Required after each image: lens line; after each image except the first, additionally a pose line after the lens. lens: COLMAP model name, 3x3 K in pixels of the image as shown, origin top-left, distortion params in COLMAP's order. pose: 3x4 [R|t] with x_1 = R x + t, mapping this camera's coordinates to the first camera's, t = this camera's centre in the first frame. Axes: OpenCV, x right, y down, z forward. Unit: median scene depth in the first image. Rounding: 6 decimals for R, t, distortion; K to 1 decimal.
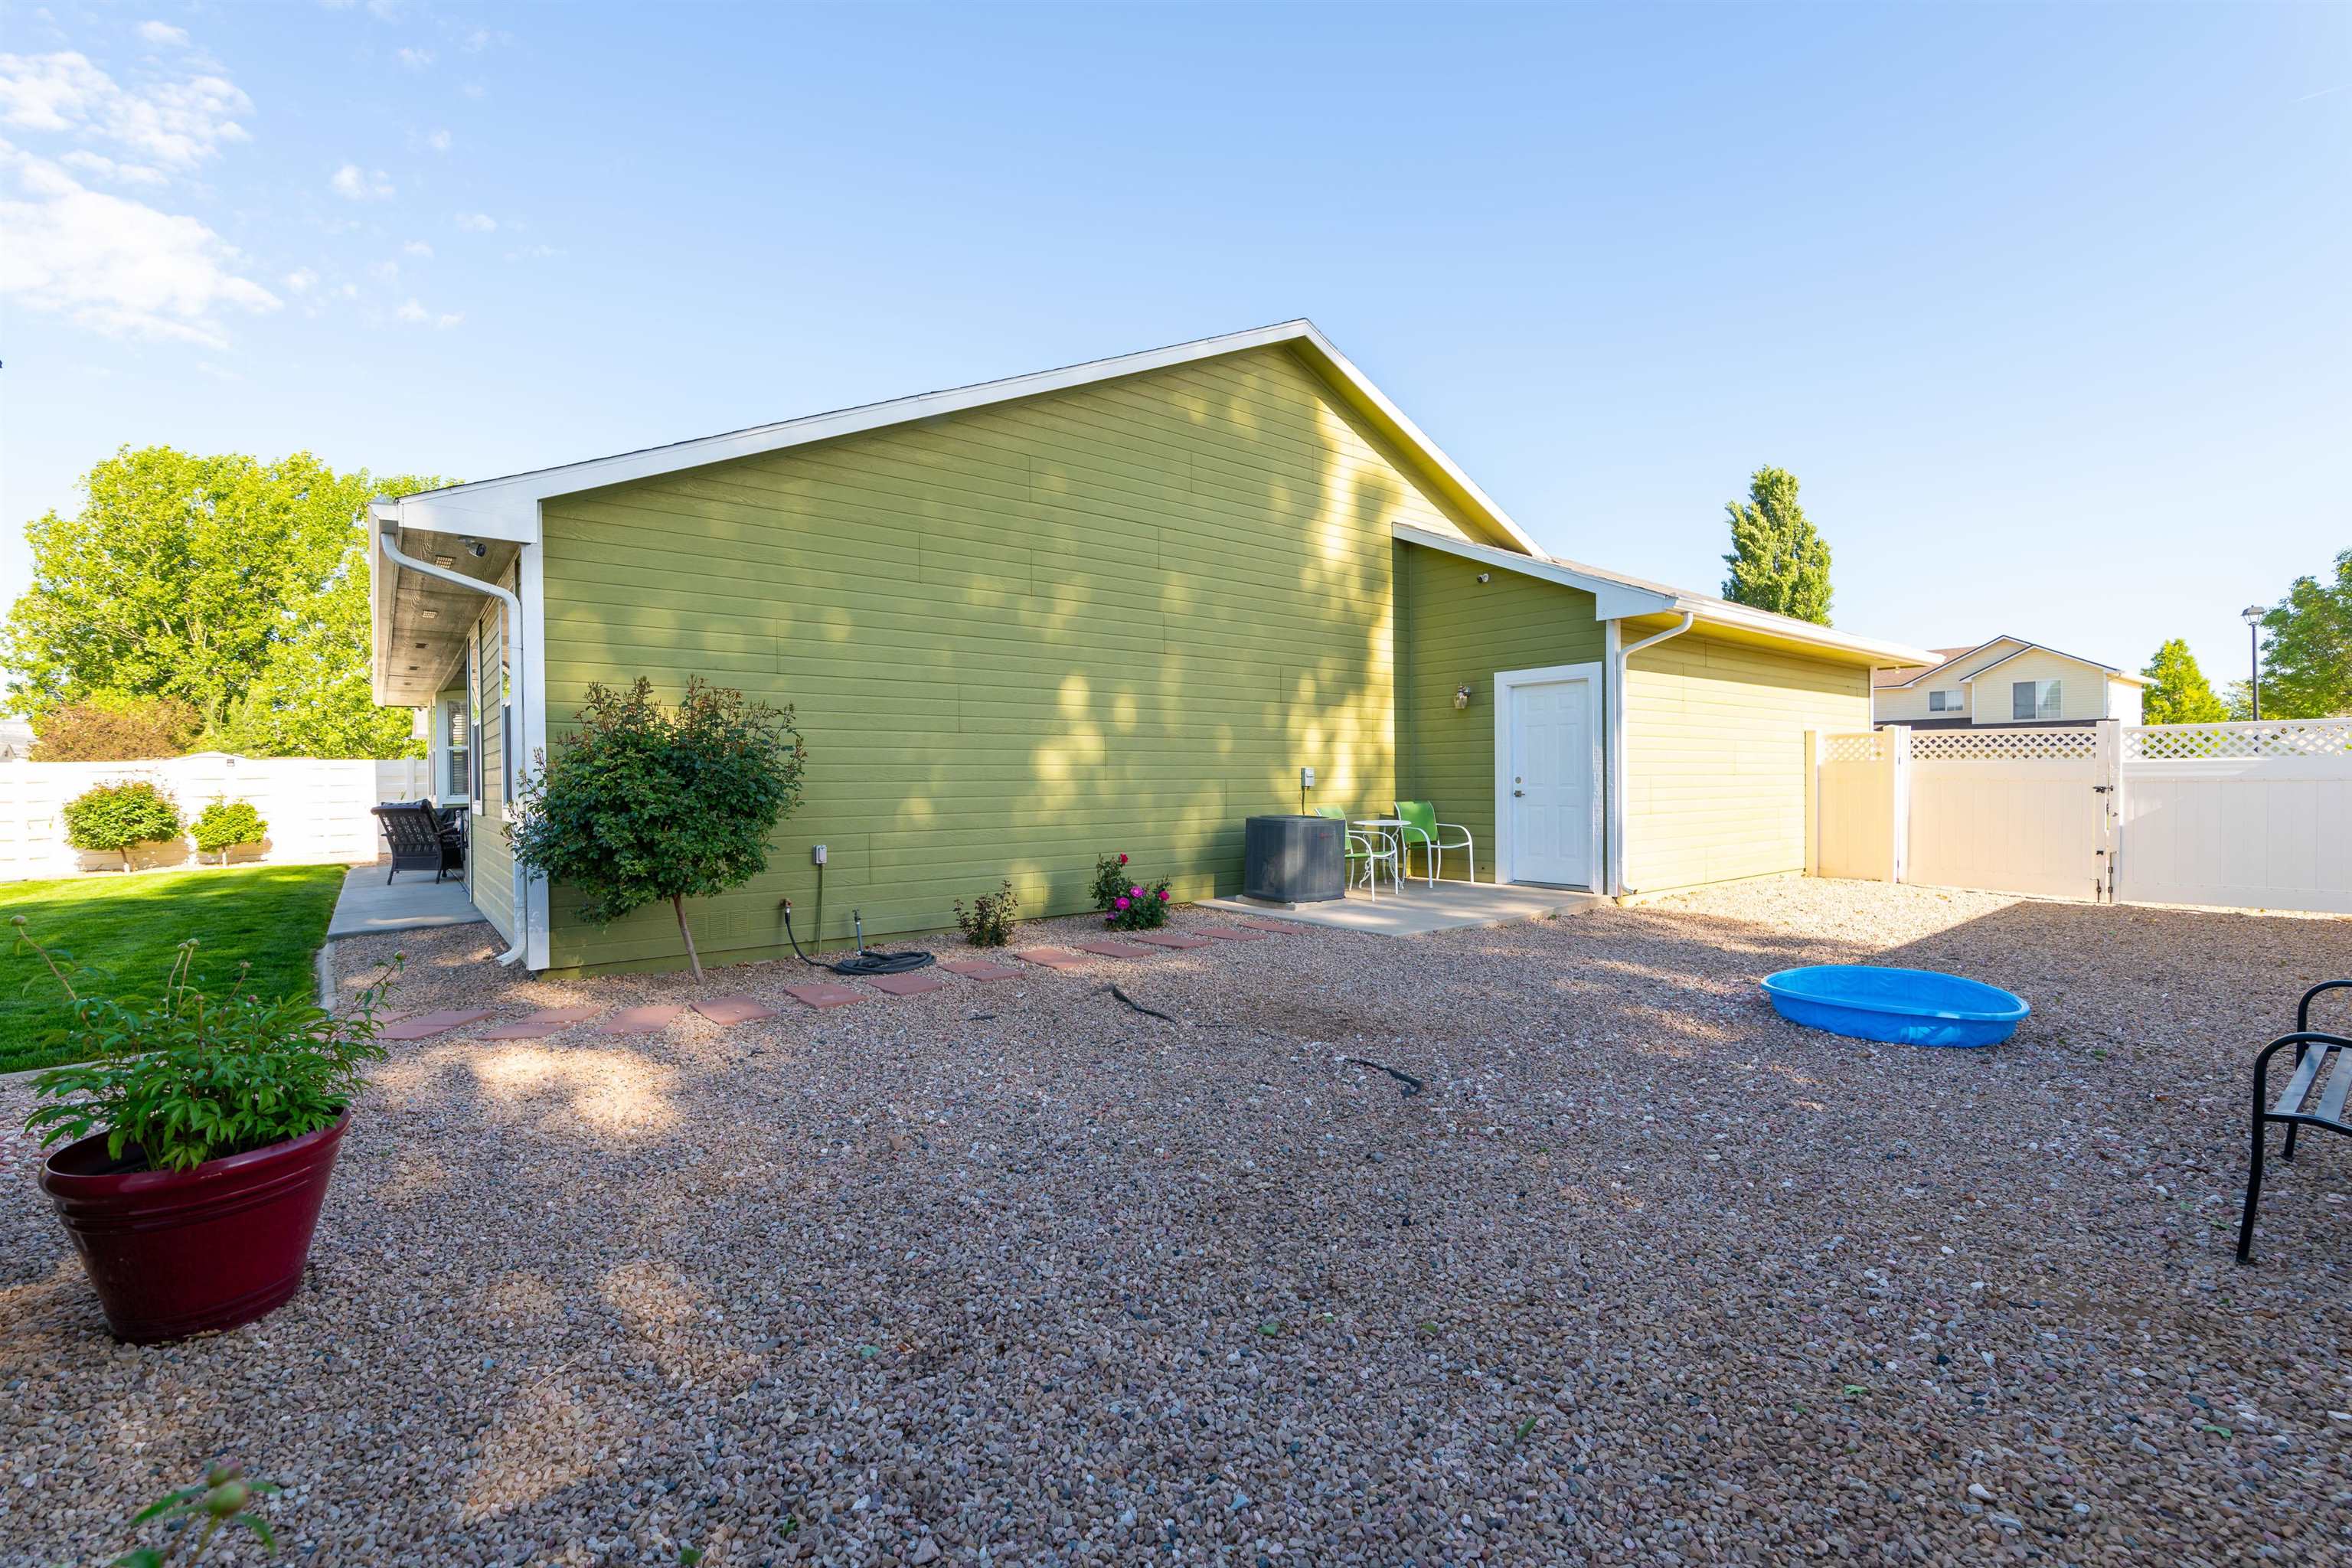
lens RADIAL K [[1033.8, 0, 1176.0], [0, 1033.8, 784.0], [0, 0, 1]] dist [0.013390, 0.000025]
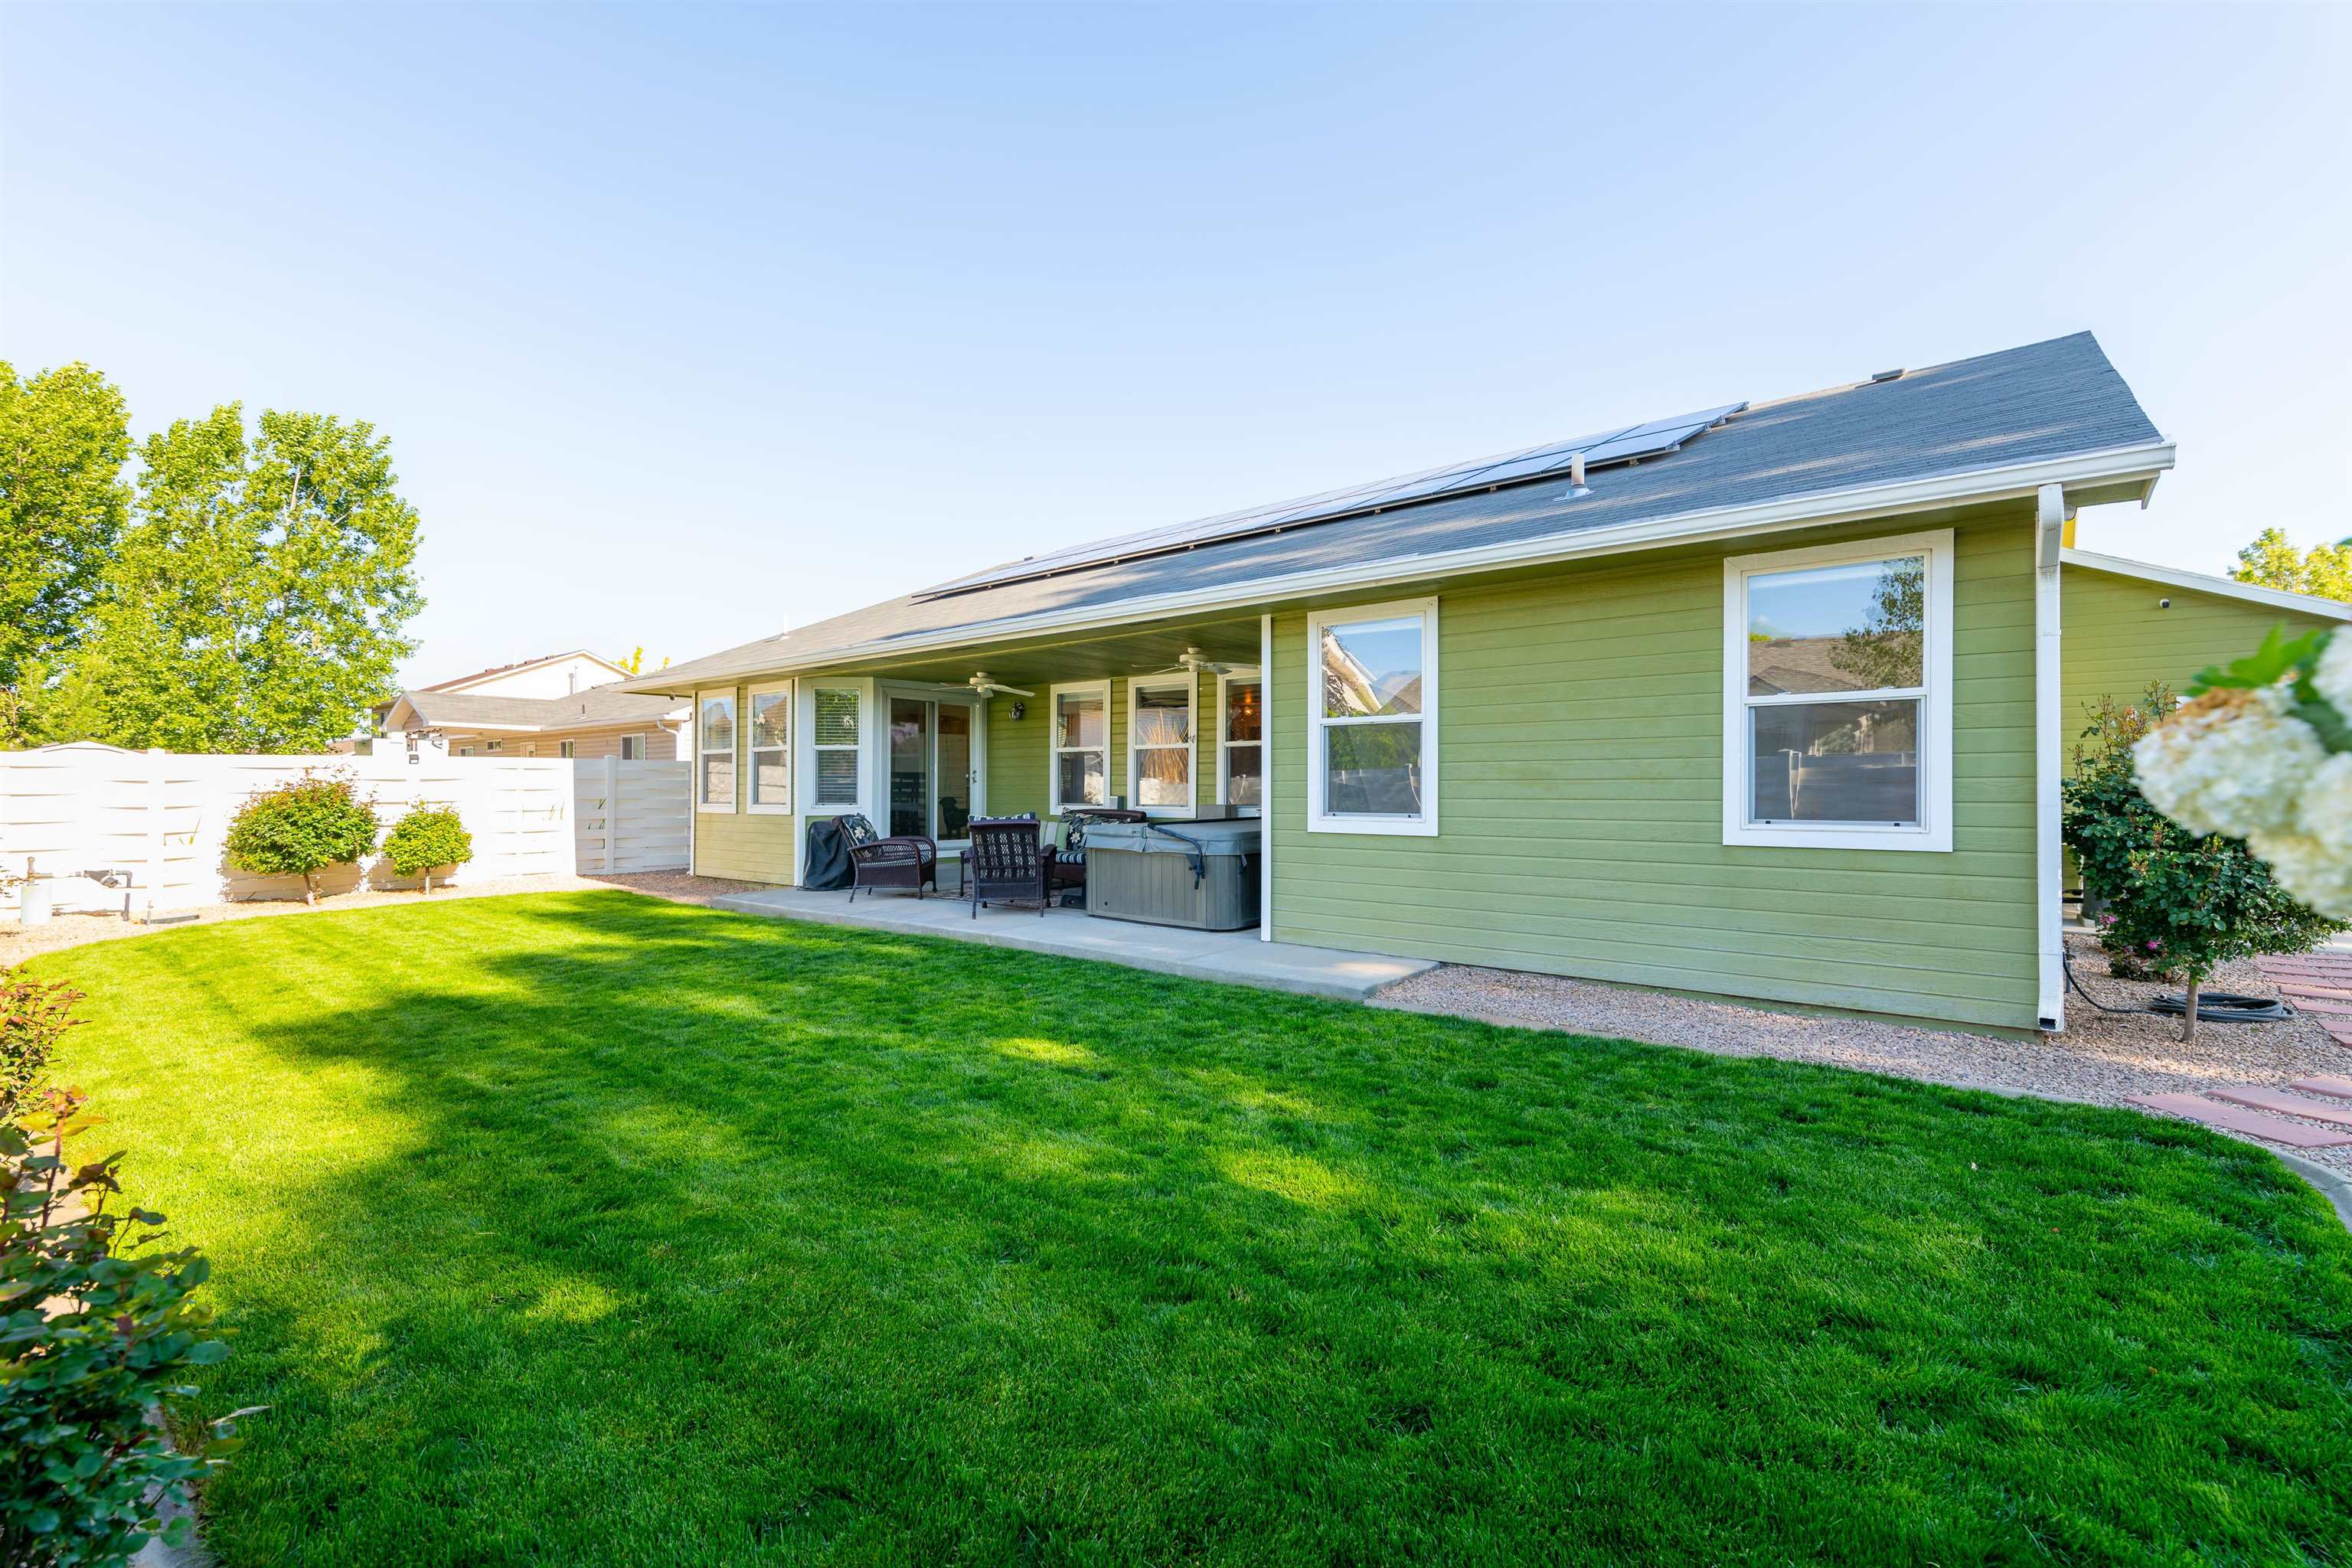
lens RADIAL K [[1076.5, 0, 1176.0], [0, 1076.5, 784.0], [0, 0, 1]] dist [0.002568, 0.000303]
pose [[0.980602, 0.011778, 0.195656, -0.527506], [-0.010016, 0.999900, -0.009988, 0.000162], [-0.195754, 0.007834, 0.980622, 0.116226]]
